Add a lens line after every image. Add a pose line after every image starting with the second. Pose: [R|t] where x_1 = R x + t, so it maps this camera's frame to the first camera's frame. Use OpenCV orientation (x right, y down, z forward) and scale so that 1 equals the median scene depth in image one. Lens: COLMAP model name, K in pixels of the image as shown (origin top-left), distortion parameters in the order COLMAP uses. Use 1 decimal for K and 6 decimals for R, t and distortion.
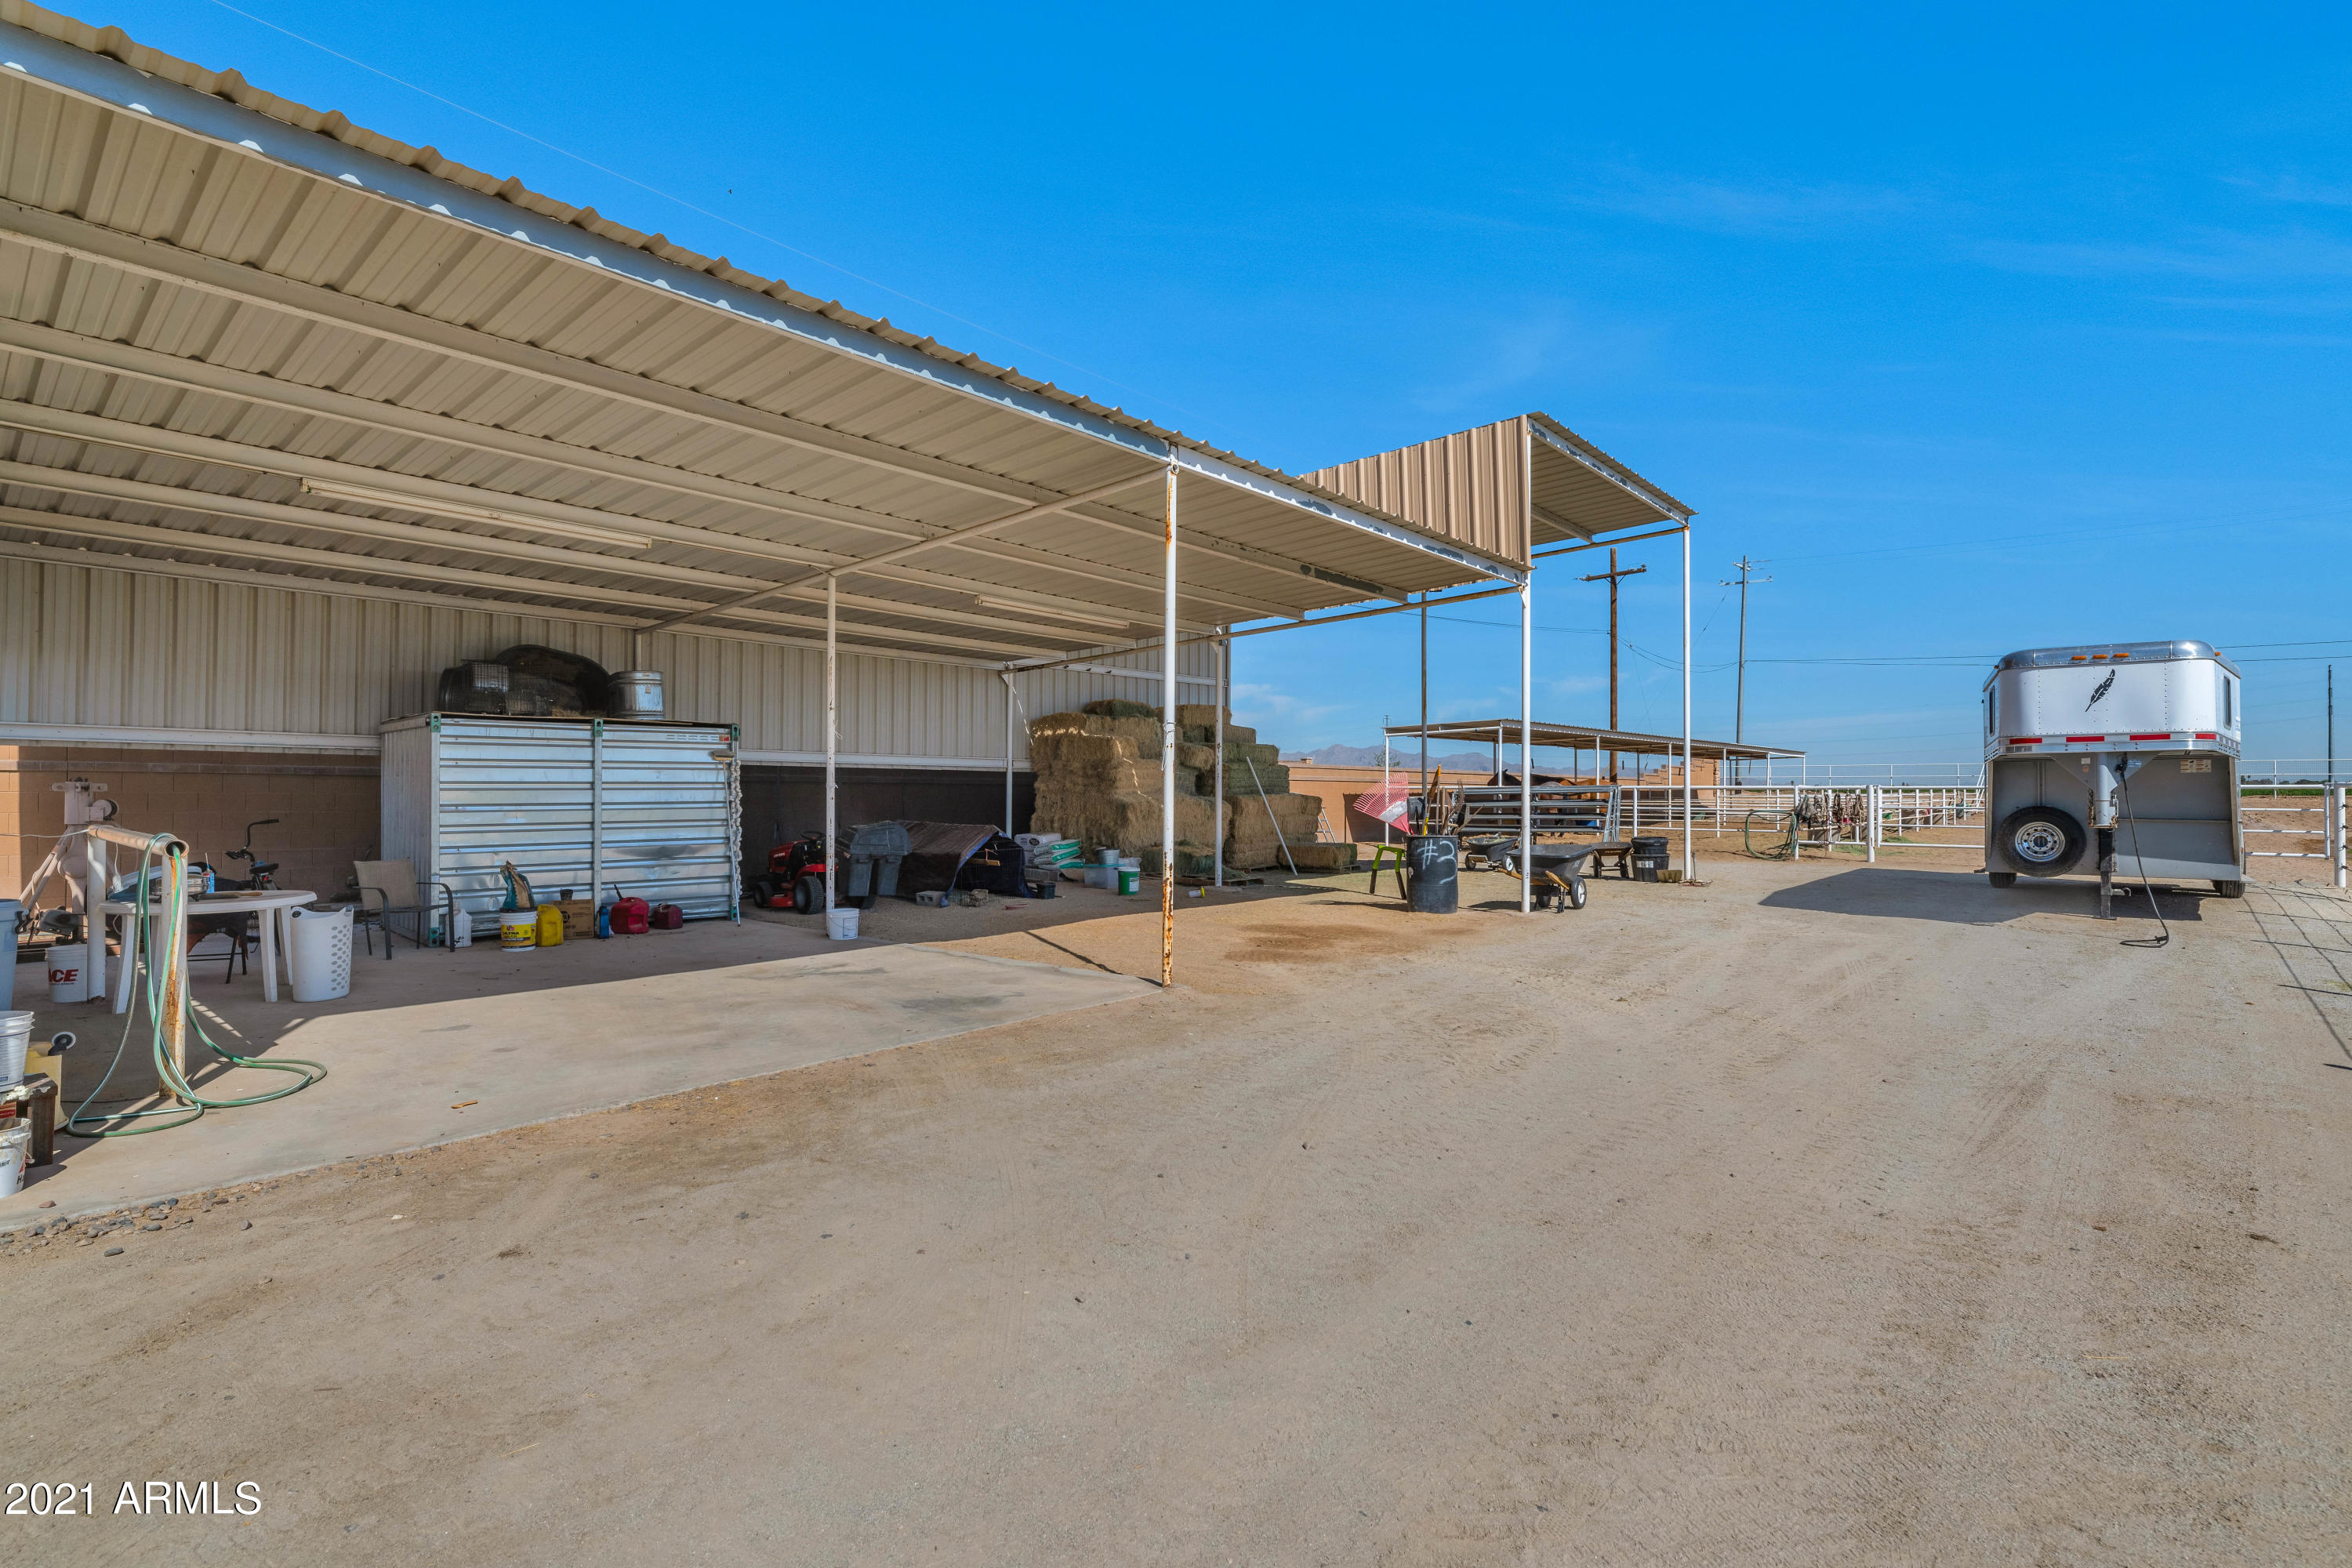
lens RADIAL K [[1137.5, 0, 1174.9], [0, 1137.5, 780.5], [0, 0, 1]] dist [0.000787, 0.000024]
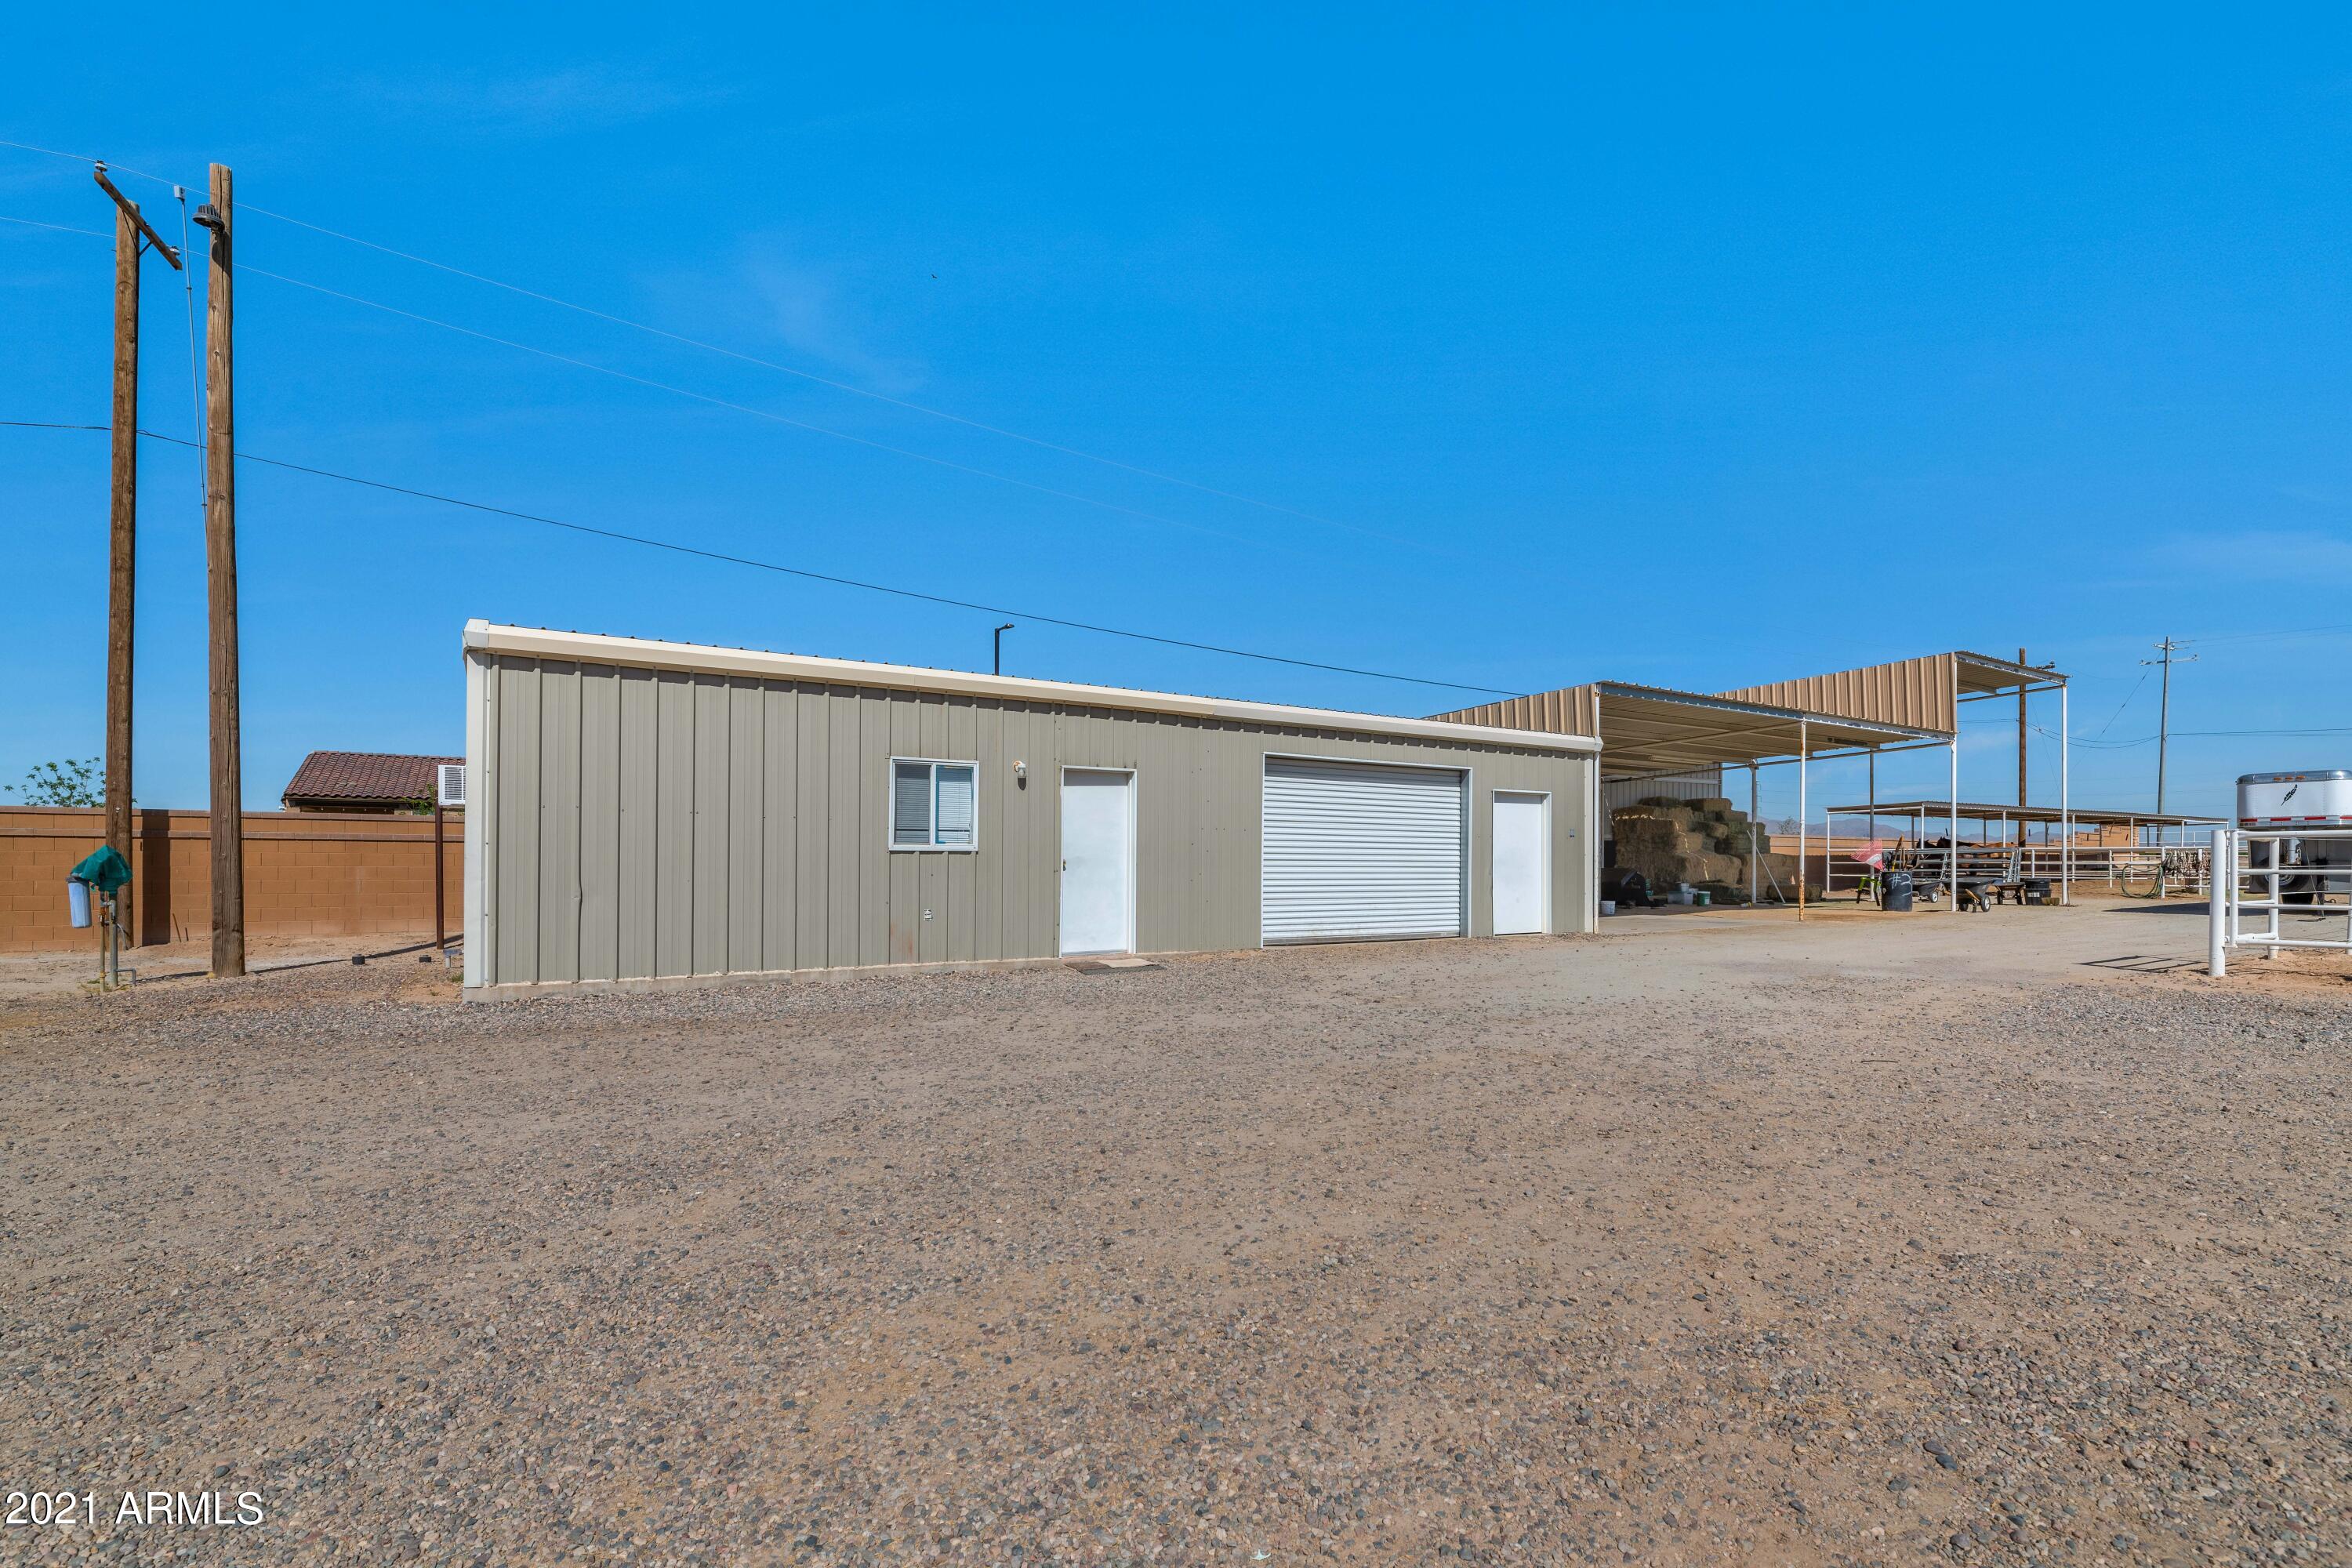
lens RADIAL K [[1090.9, 0, 1201.2], [0, 1090.9, 856.8], [0, 0, 1]] dist [-0.001612, -0.000175]
pose [[0.959320, -0.002445, -0.282310, -0.296013], [0.004085, 0.999978, 0.005219, 0.006734], [0.282291, -0.006160, 0.959309, -0.851525]]
